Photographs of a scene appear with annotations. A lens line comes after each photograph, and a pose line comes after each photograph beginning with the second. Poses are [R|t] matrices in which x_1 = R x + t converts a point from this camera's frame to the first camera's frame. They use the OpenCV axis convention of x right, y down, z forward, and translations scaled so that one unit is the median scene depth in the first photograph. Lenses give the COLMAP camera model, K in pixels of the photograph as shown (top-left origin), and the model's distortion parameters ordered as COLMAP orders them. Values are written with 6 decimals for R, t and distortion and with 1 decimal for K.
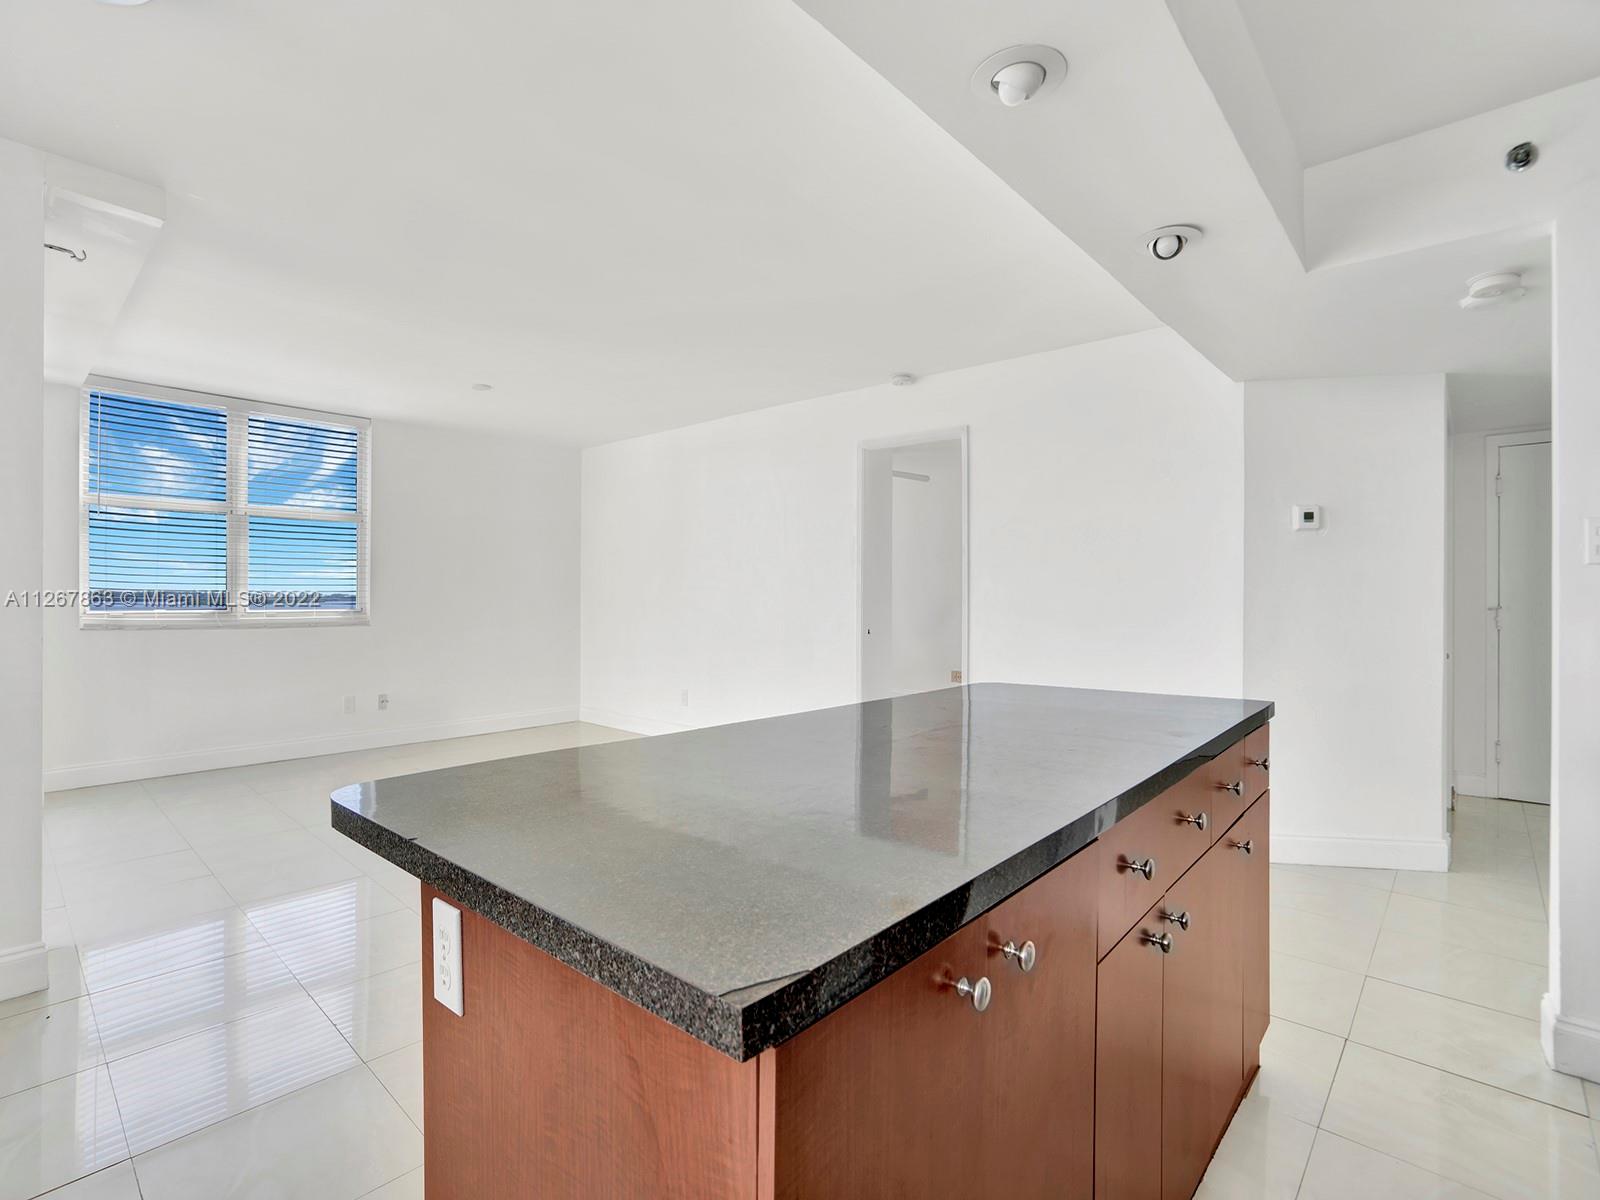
lens RADIAL K [[757.5, 0, 800.0], [0, 757.5, 600.0], [0, 0, 1]] dist [-0.040852, 0.000890]
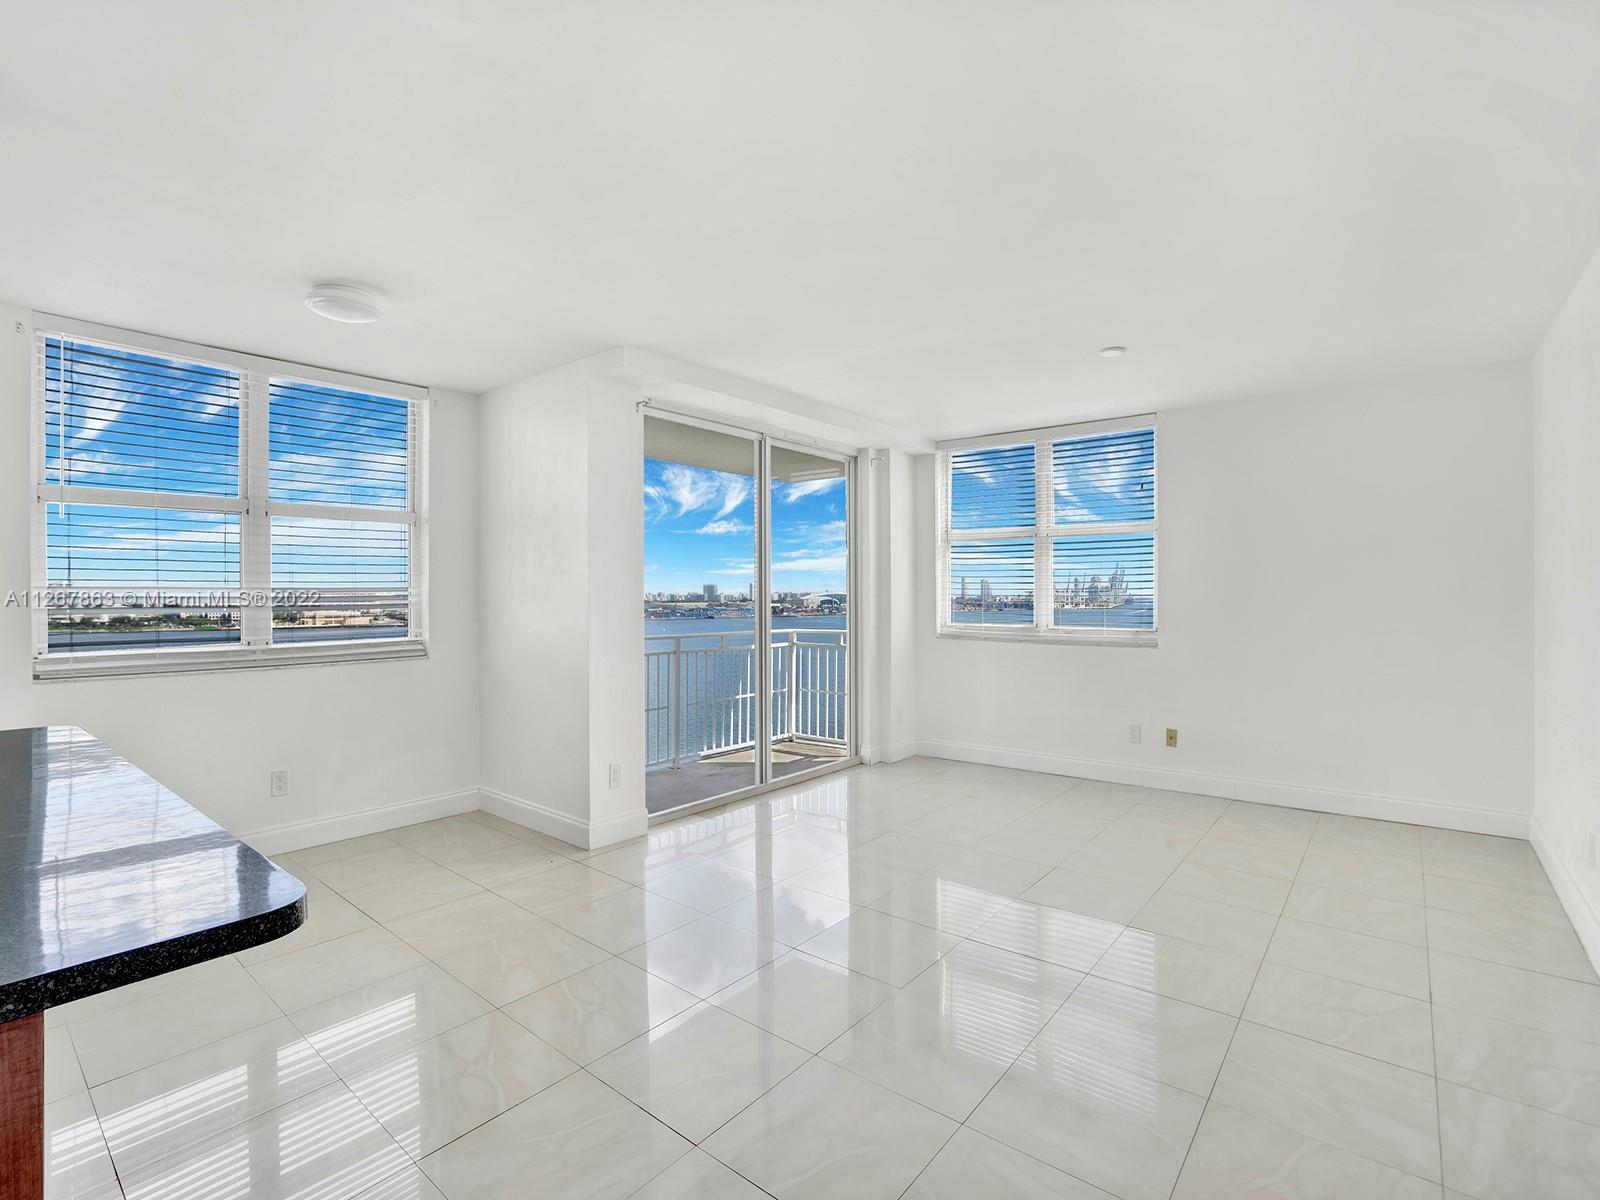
lens RADIAL K [[757.5, 0, 800.0], [0, 757.5, 600.0], [0, 0, 1]] dist [-0.040852, 0.000890]
pose [[0.048842, 0.001135, -0.998806, 0.311062], [-0.004618, 0.999989, 0.000910, -0.023125], [0.998796, 0.004568, 0.048847, 0.591764]]
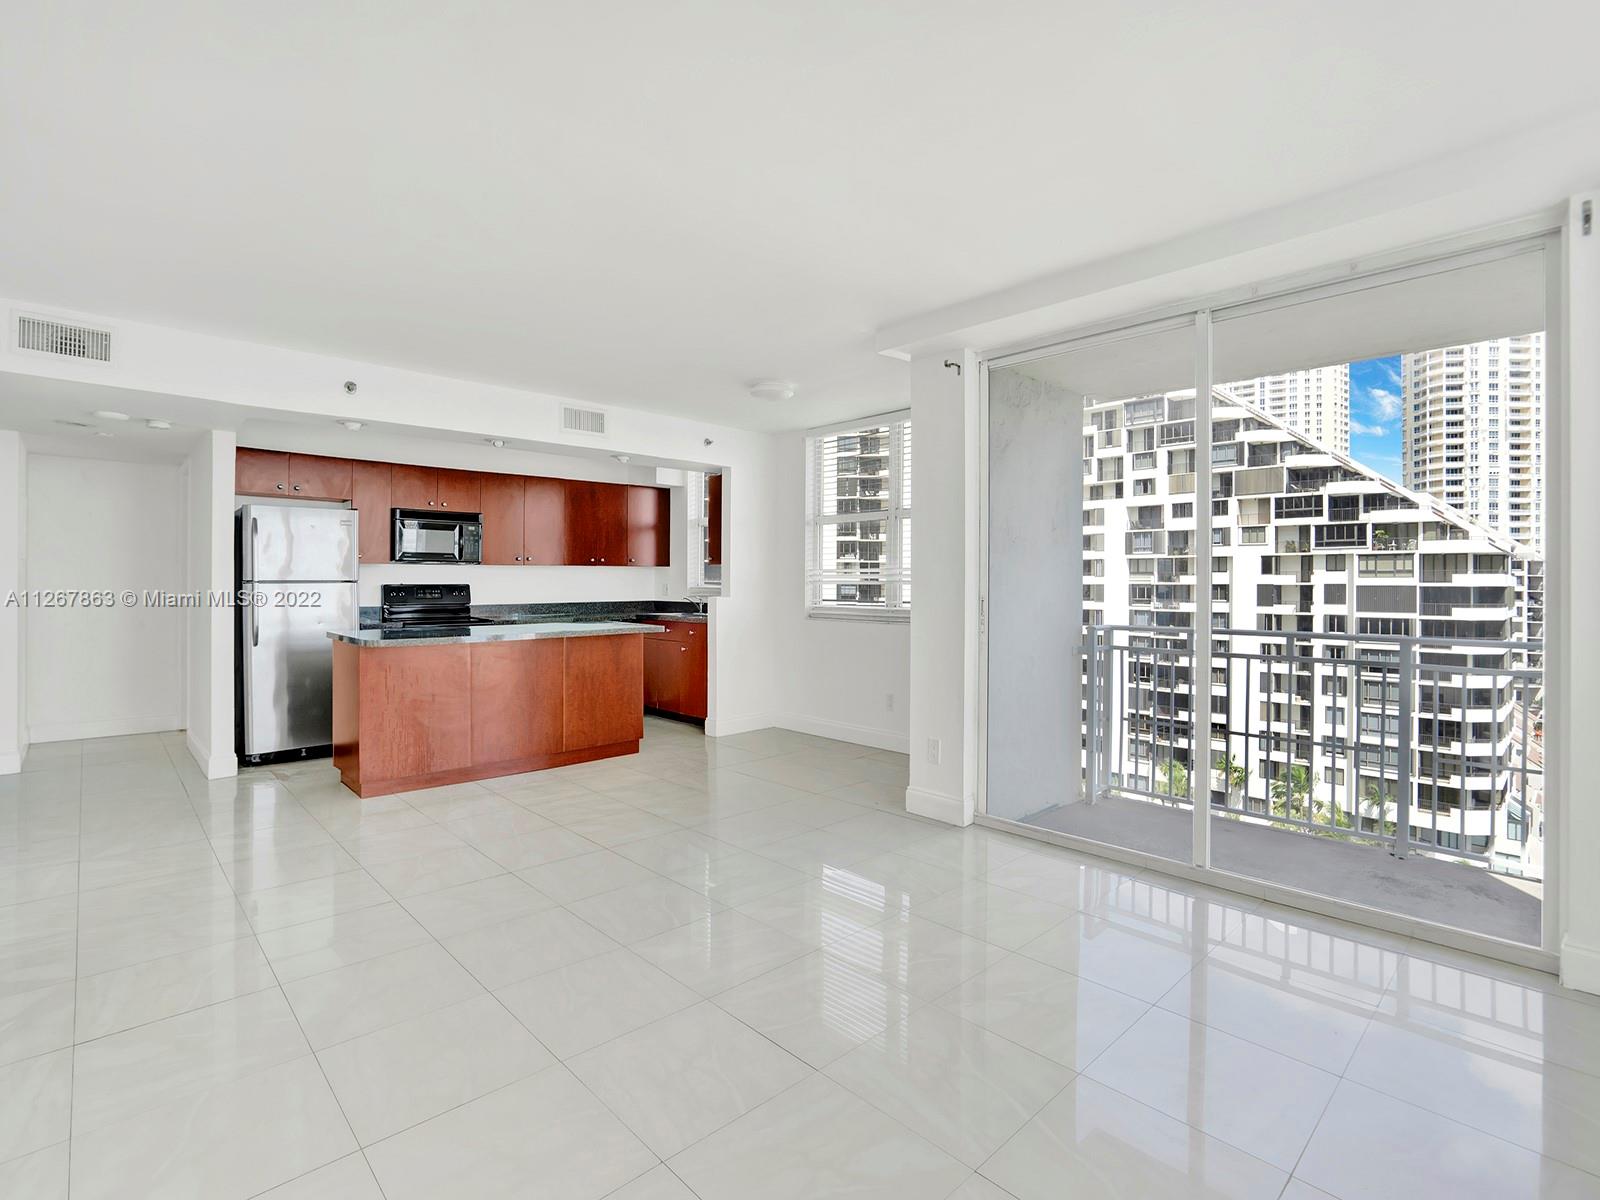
lens RADIAL K [[772.3, 0, 779.3], [0, 772.3, 584.2], [0, 0, 1]] dist [-0.055794, 0.020603]
pose [[-0.996046, -0.009392, 0.088346, -0.375384], [-0.008910, 0.999943, 0.005850, -0.015039], [-0.088396, 0.005040, -0.996073, 1.232507]]
